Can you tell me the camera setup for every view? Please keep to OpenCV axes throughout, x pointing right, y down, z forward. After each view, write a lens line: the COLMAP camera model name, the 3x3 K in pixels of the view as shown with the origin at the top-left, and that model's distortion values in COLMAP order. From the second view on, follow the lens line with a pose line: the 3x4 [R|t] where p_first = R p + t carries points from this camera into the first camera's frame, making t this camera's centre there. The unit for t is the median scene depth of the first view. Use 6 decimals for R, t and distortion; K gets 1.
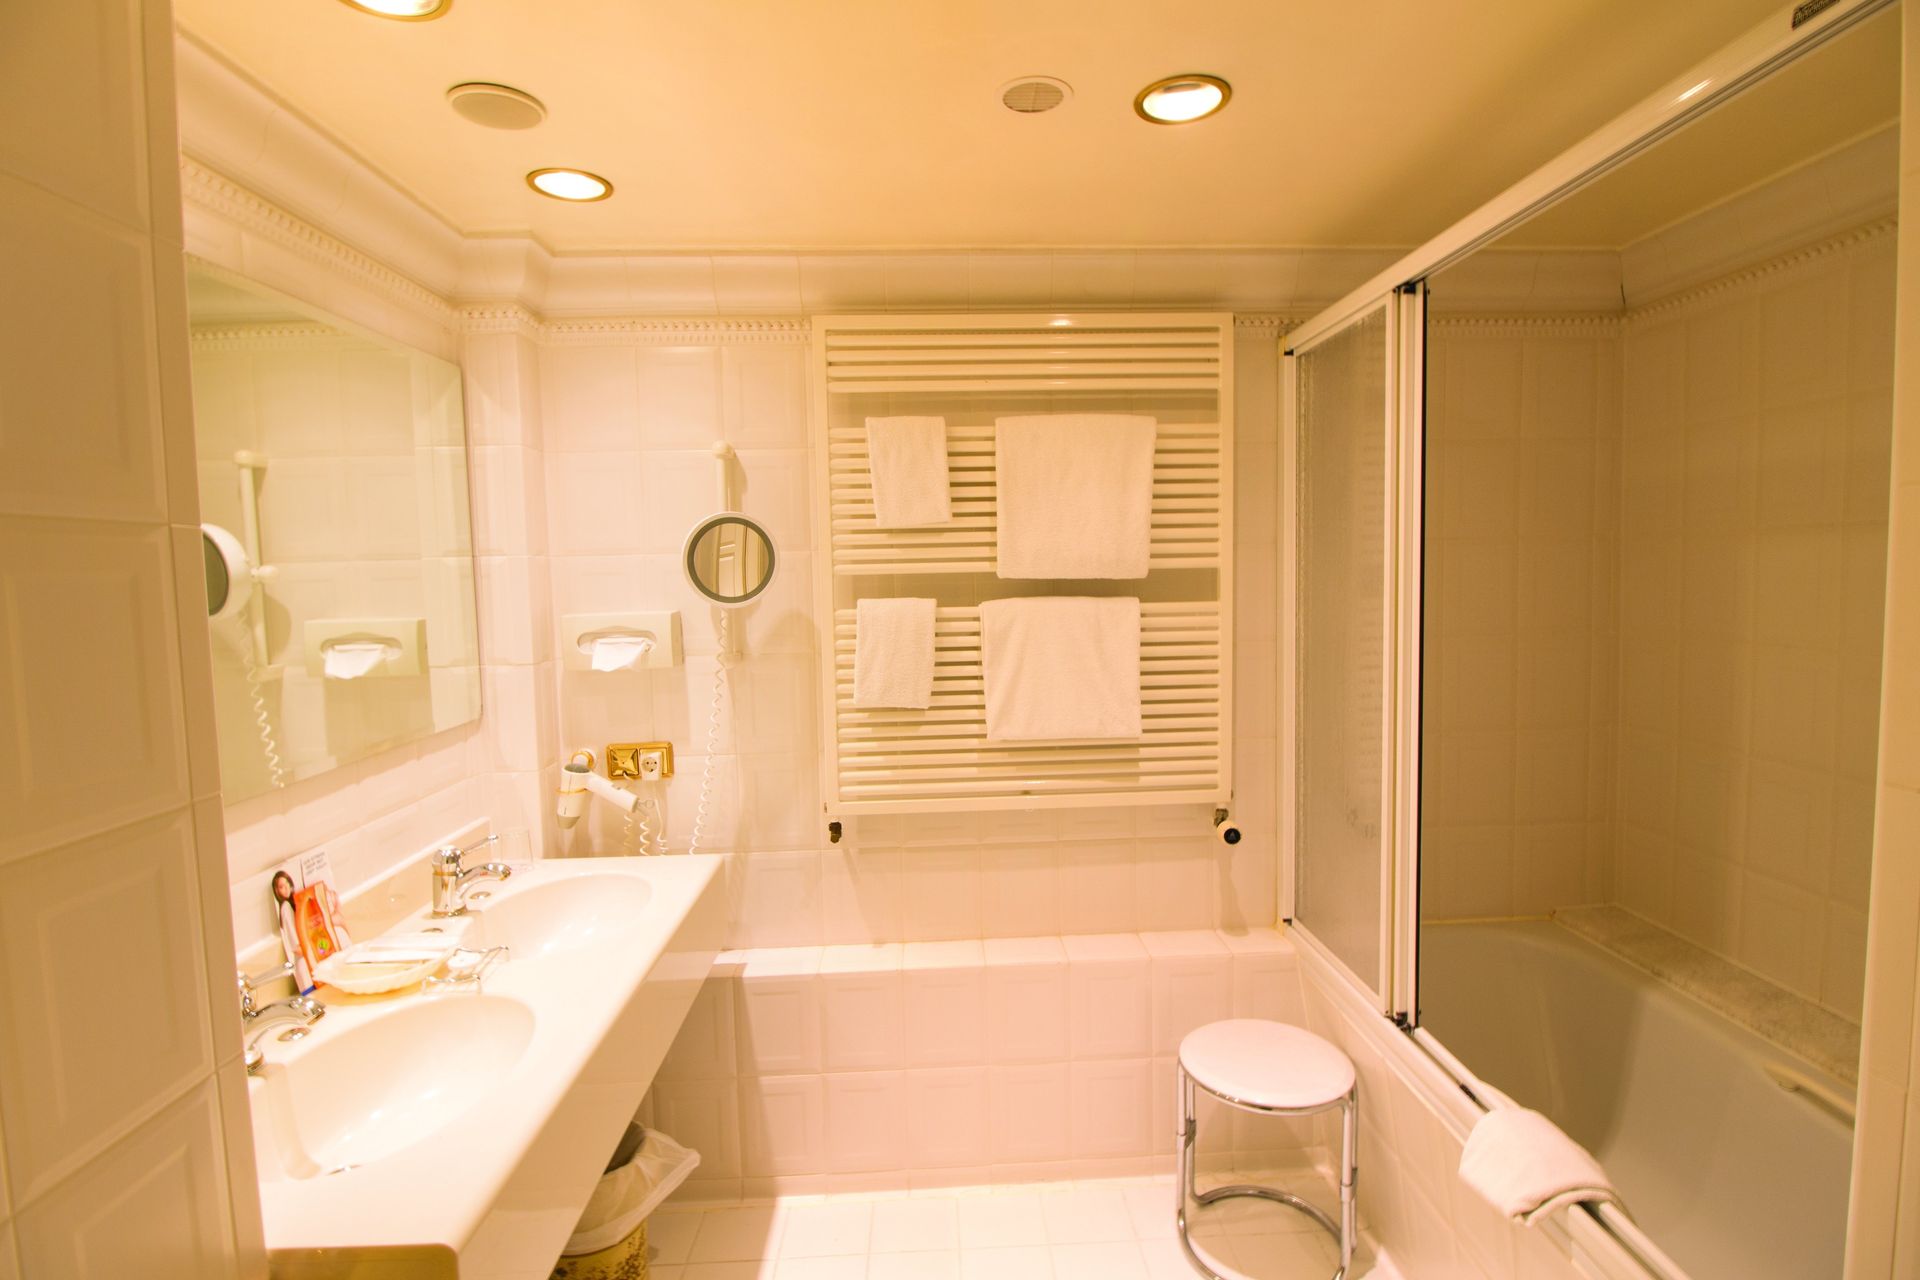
lens RADIAL K [[904.3, 0, 967.1], [0, 904.3, 637.4], [0, 0, 1]] dist [-0.005110, -0.008666]
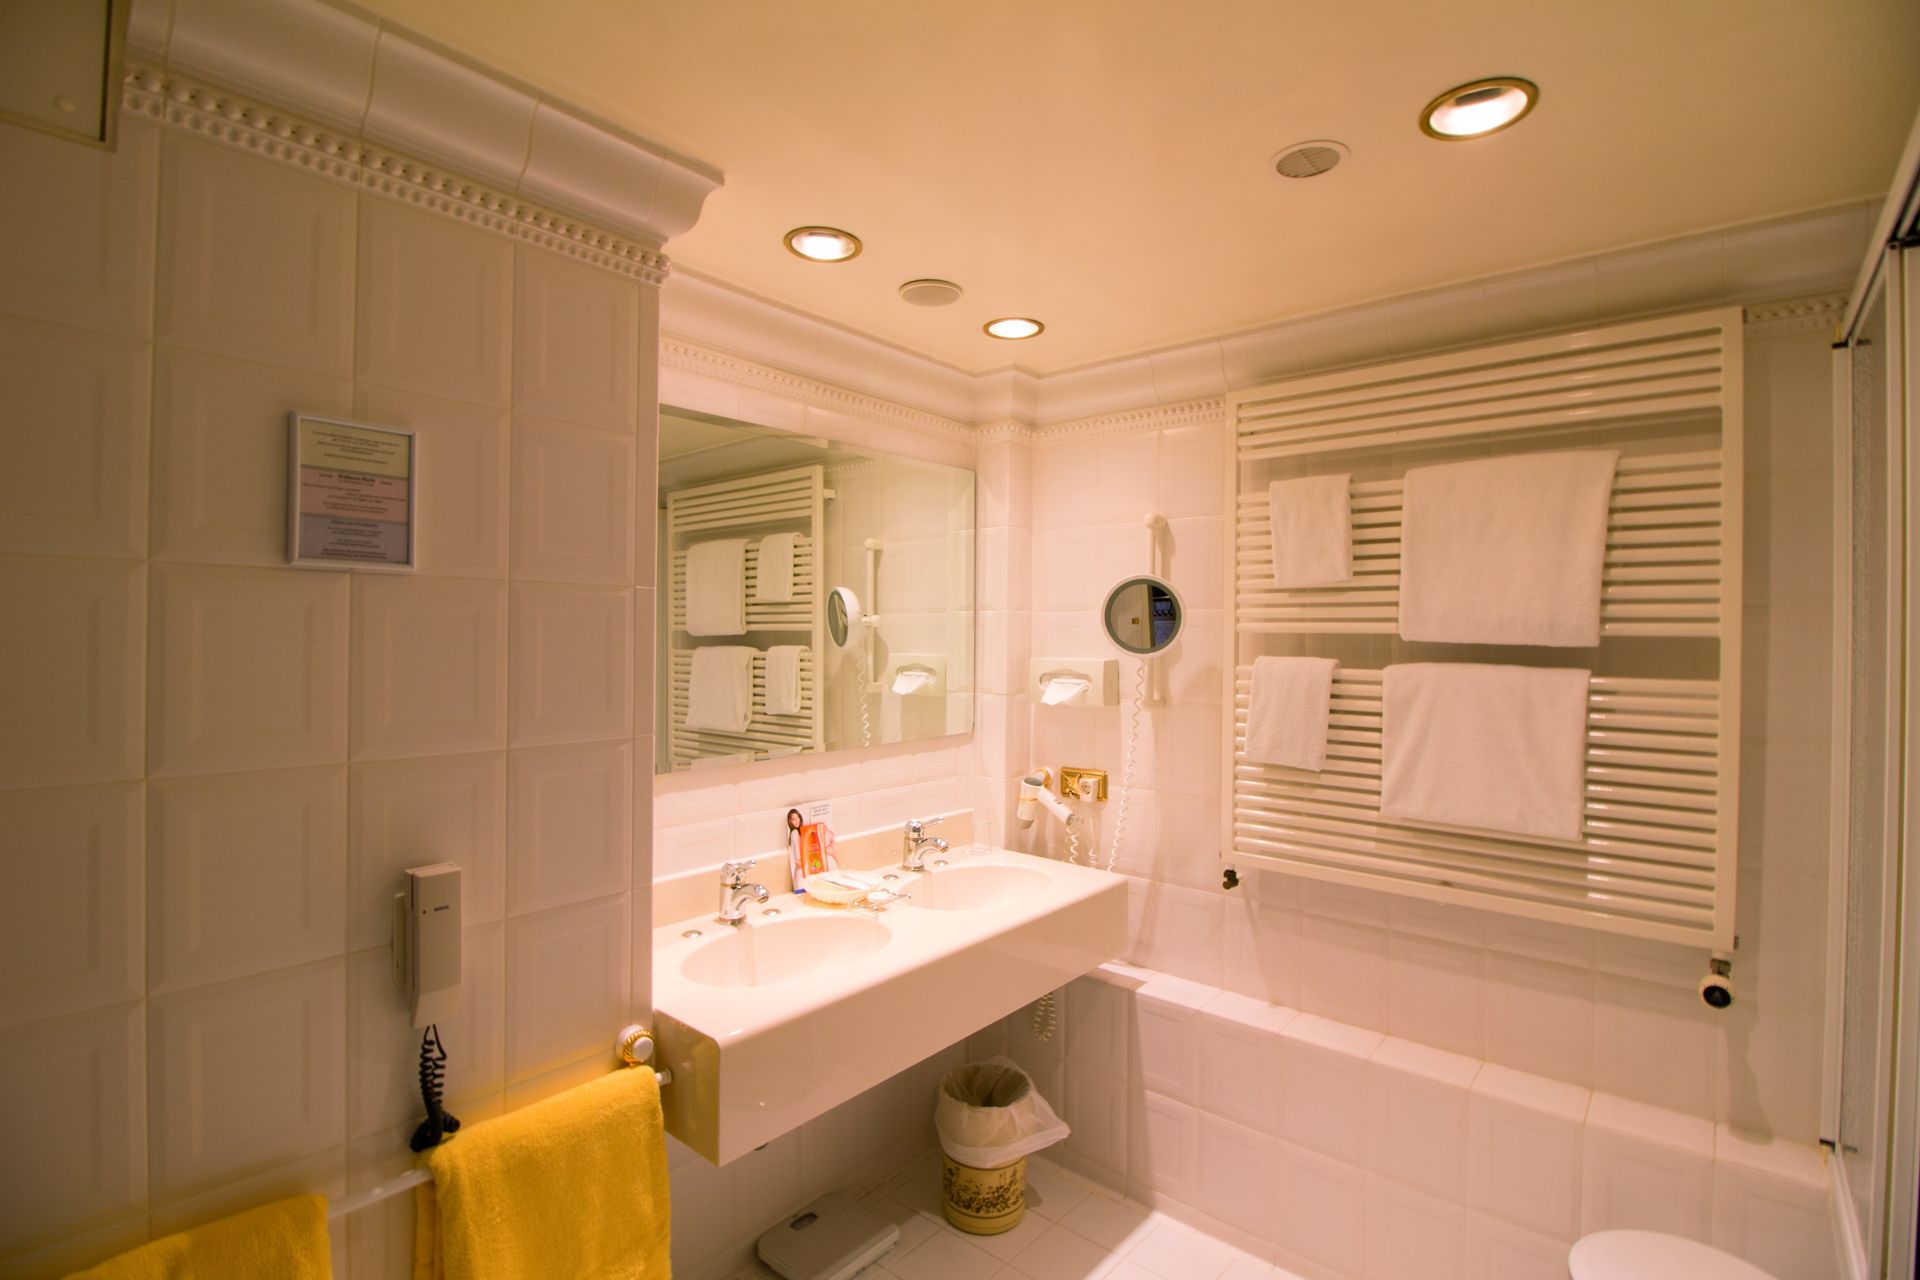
lens RADIAL K [[904.3, 0, 963.9], [0, 904.3, 630.0], [0, 0, 1]] dist [-0.005110, -0.008666]
pose [[0.728942, 0.026390, -0.684067, 0.340115], [-0.071193, 0.996761, -0.037410, -0.009497], [0.680864, 0.075970, 0.728460, 0.015991]]
